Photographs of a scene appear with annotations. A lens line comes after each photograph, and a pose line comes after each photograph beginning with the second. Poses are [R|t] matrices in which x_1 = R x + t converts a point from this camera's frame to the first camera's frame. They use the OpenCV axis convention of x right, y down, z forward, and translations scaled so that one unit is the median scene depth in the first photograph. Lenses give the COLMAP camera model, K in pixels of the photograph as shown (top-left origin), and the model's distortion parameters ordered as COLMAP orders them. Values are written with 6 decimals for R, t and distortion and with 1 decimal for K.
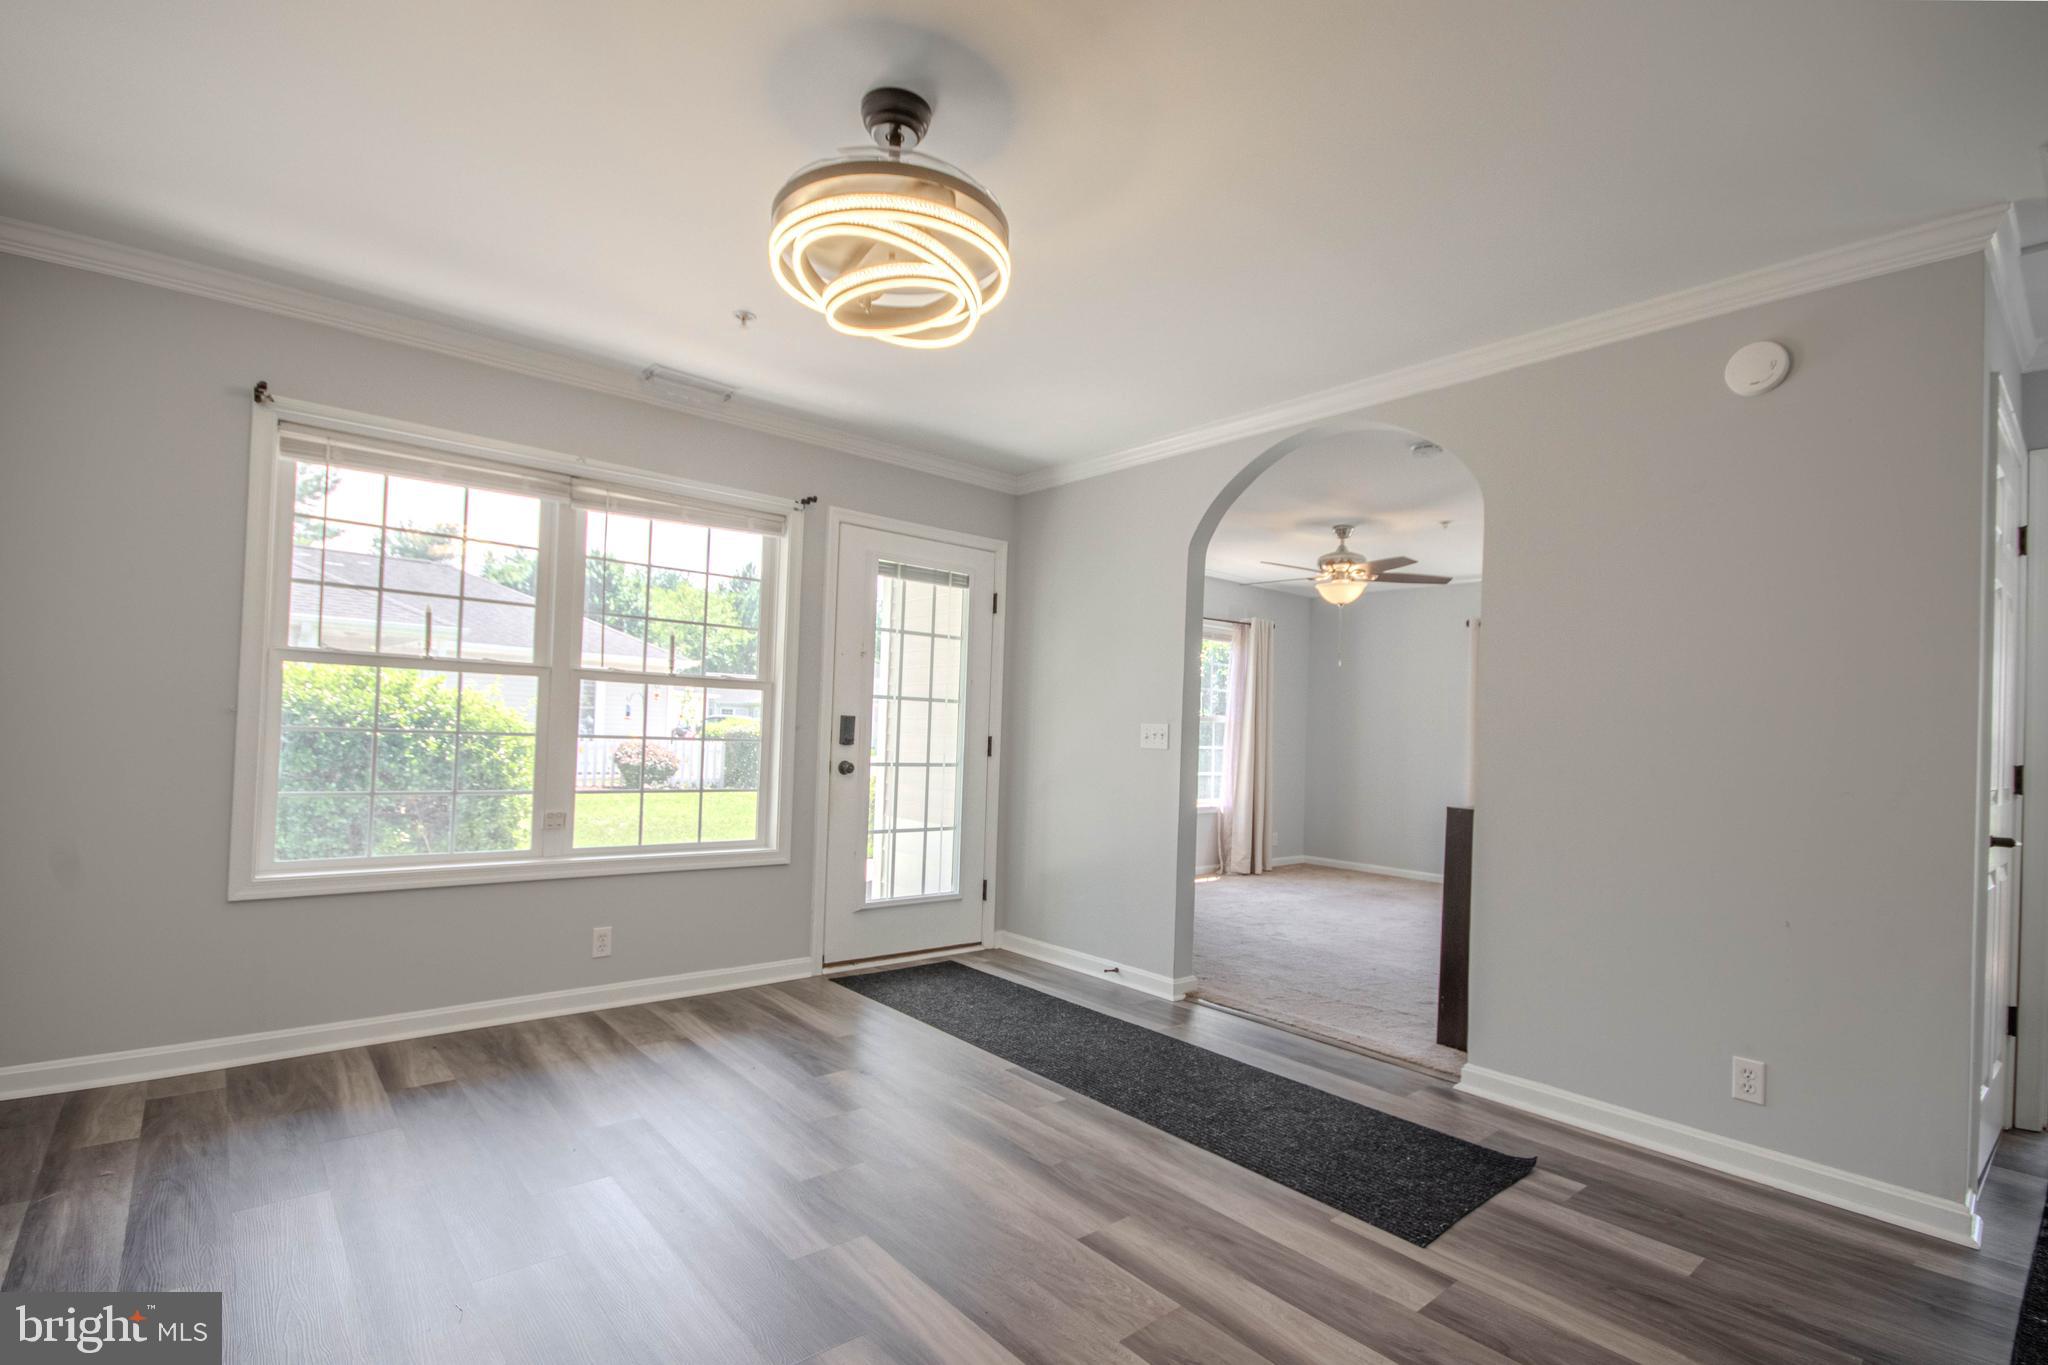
lens RADIAL K [[951.7, 0, 1025.5], [0, 951.7, 718.4], [0, 0, 1]] dist [-0.002079, -0.000467]
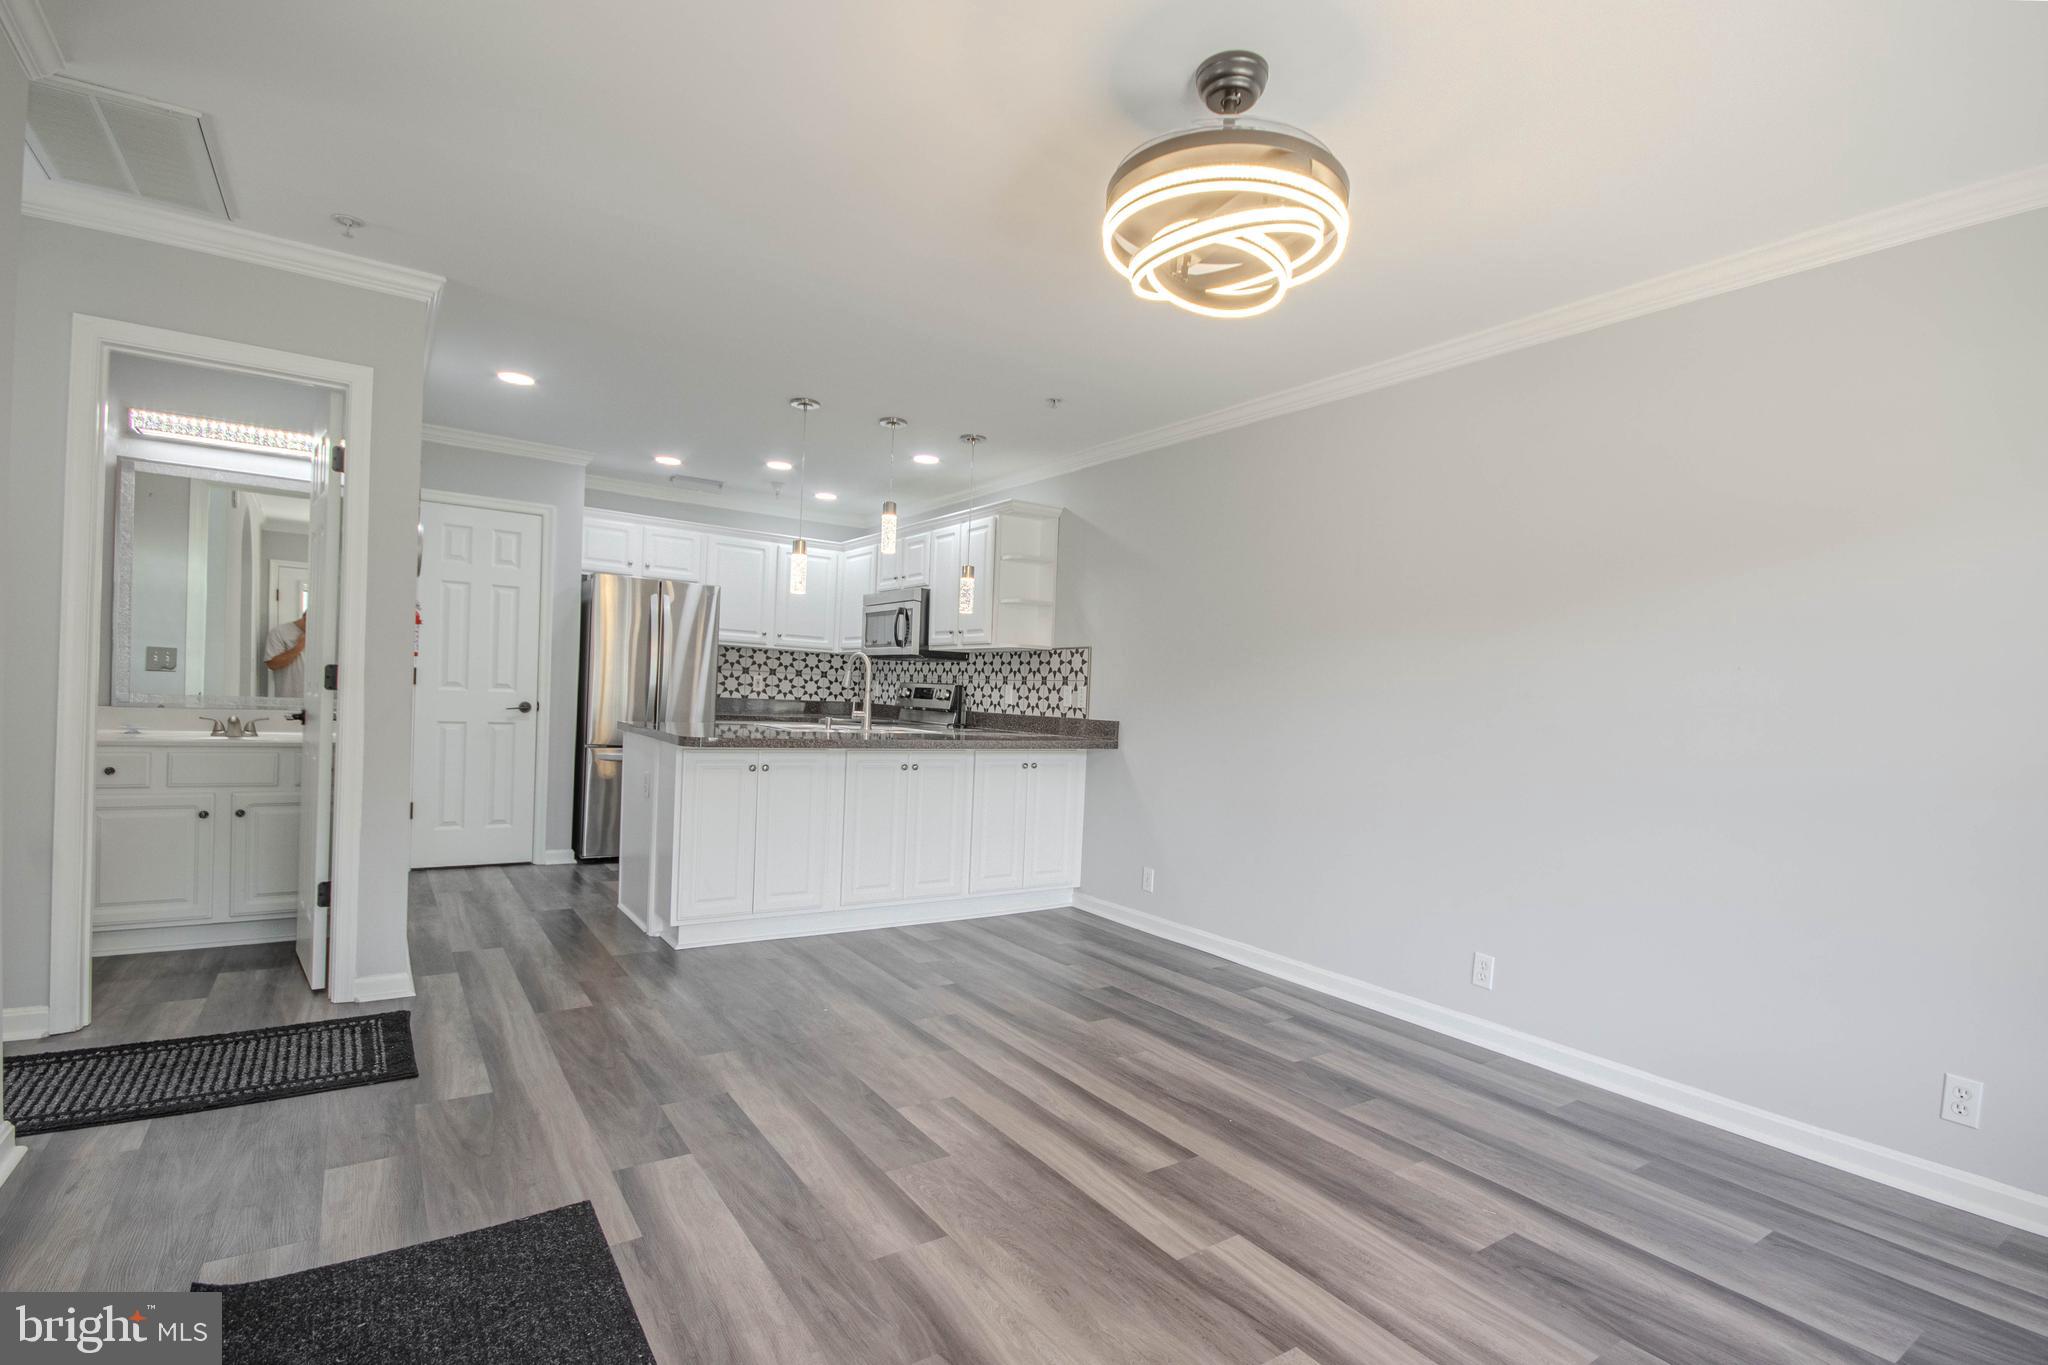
lens RADIAL K [[972.9, 0, 1029.6], [0, 972.9, 710.7], [0, 0, 1]] dist [-0.001903, -0.000323]
pose [[-0.991547, -0.079076, 0.102865, -0.047945], [-0.078859, 0.996867, 0.006177, 0.014125], [-0.103031, -0.001987, -0.994676, 1.135901]]
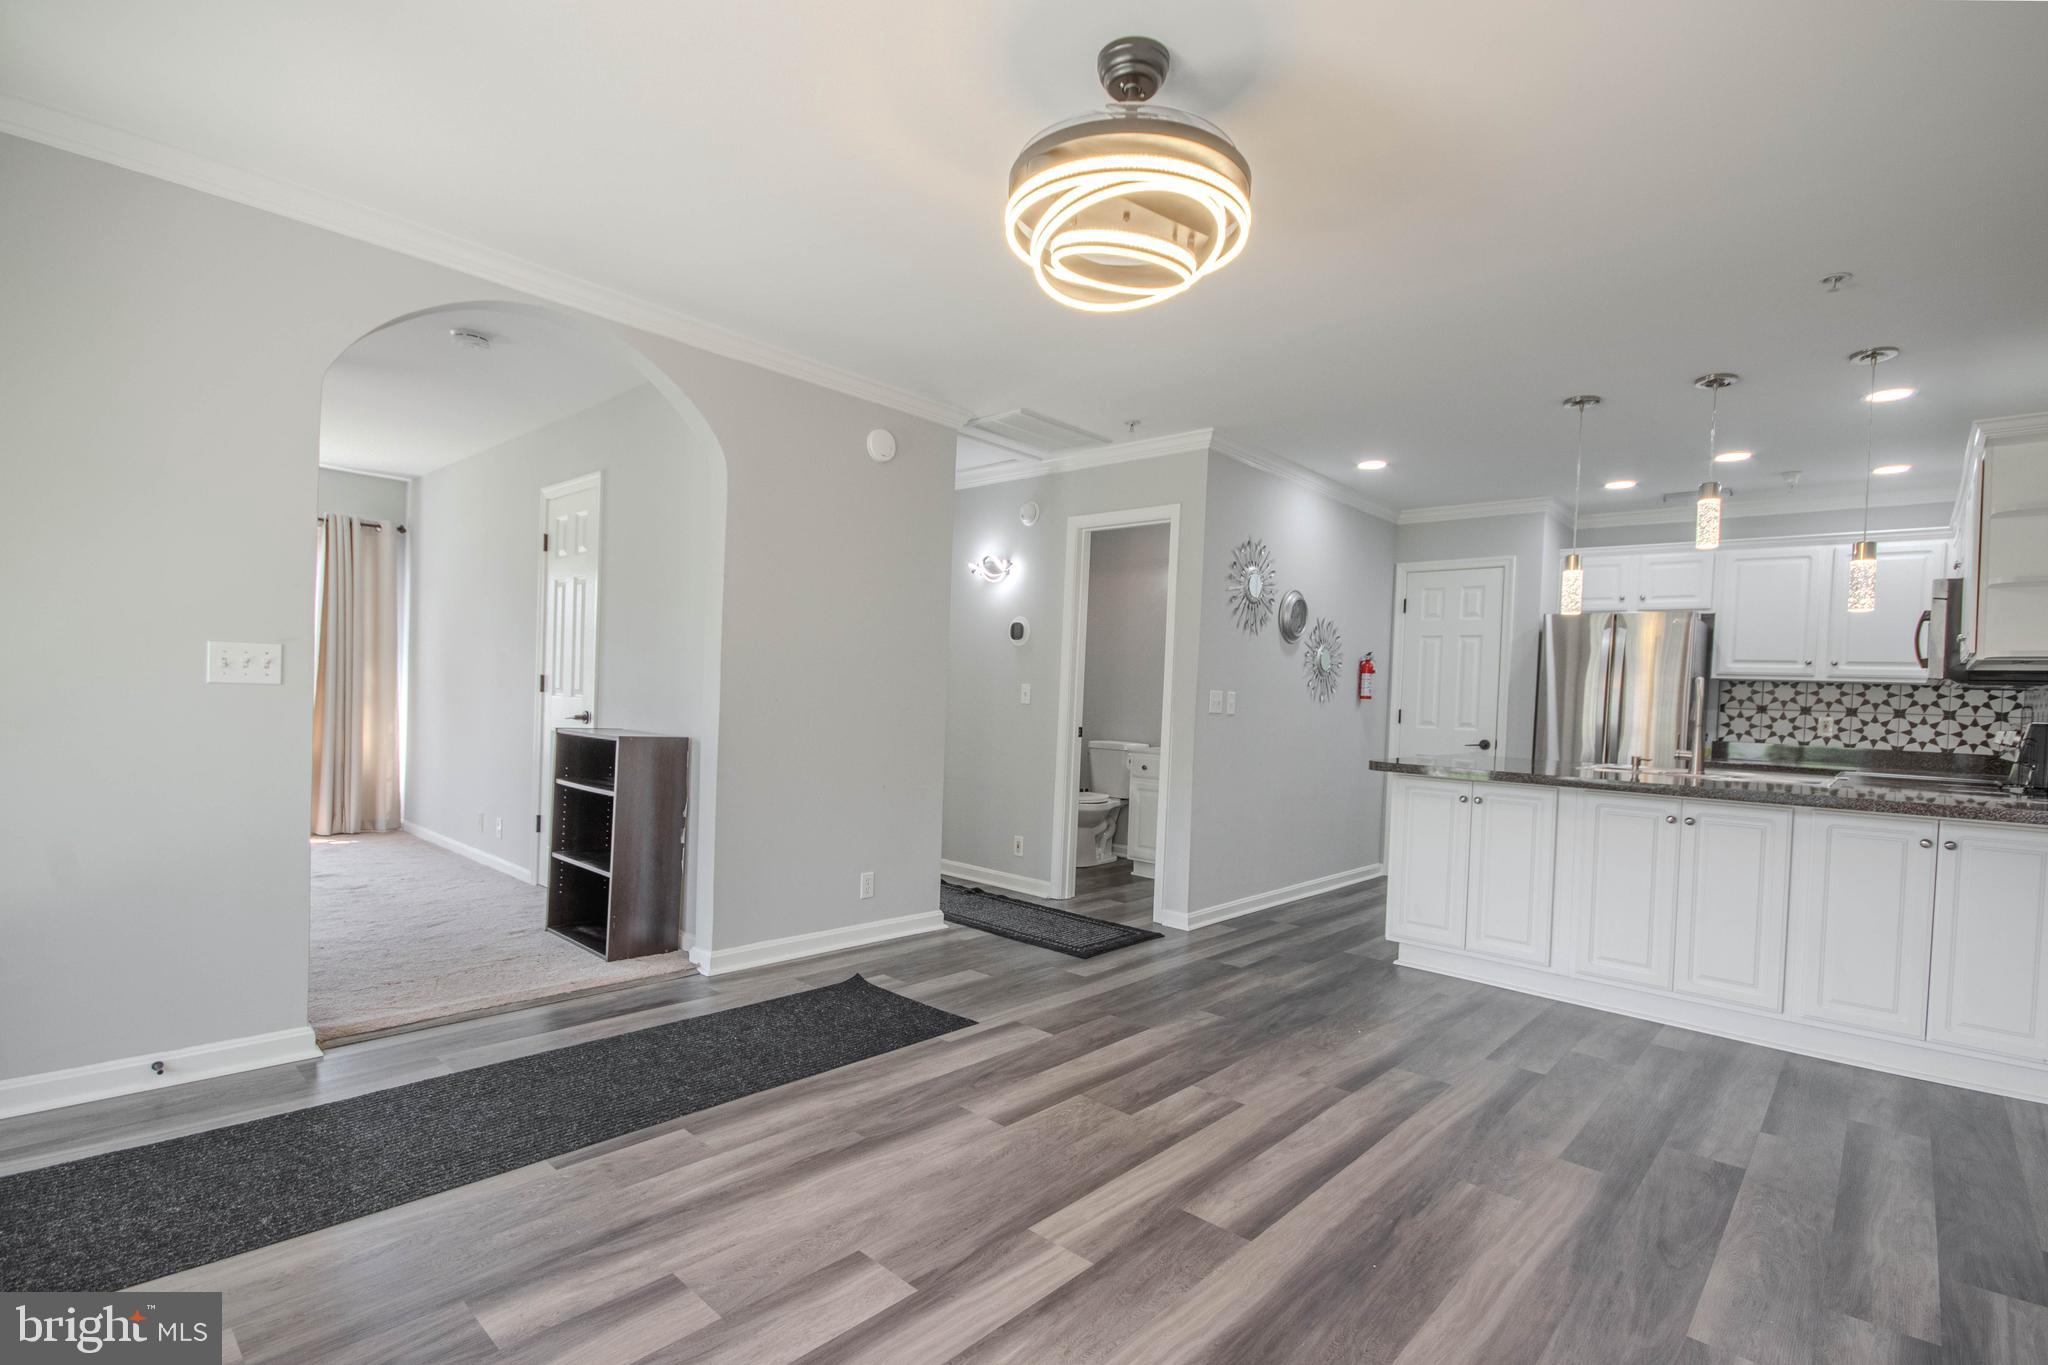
lens RADIAL K [[955.8, 0, 1023.9], [0, 955.8, 709.7], [0, 0, 1]] dist [0.001749, -0.006617]
pose [[-0.117982, -0.053222, 0.991588, -0.635980], [-0.057059, 0.997276, 0.046738, -0.010967], [-0.991375, -0.051065, -0.120698, 0.670574]]
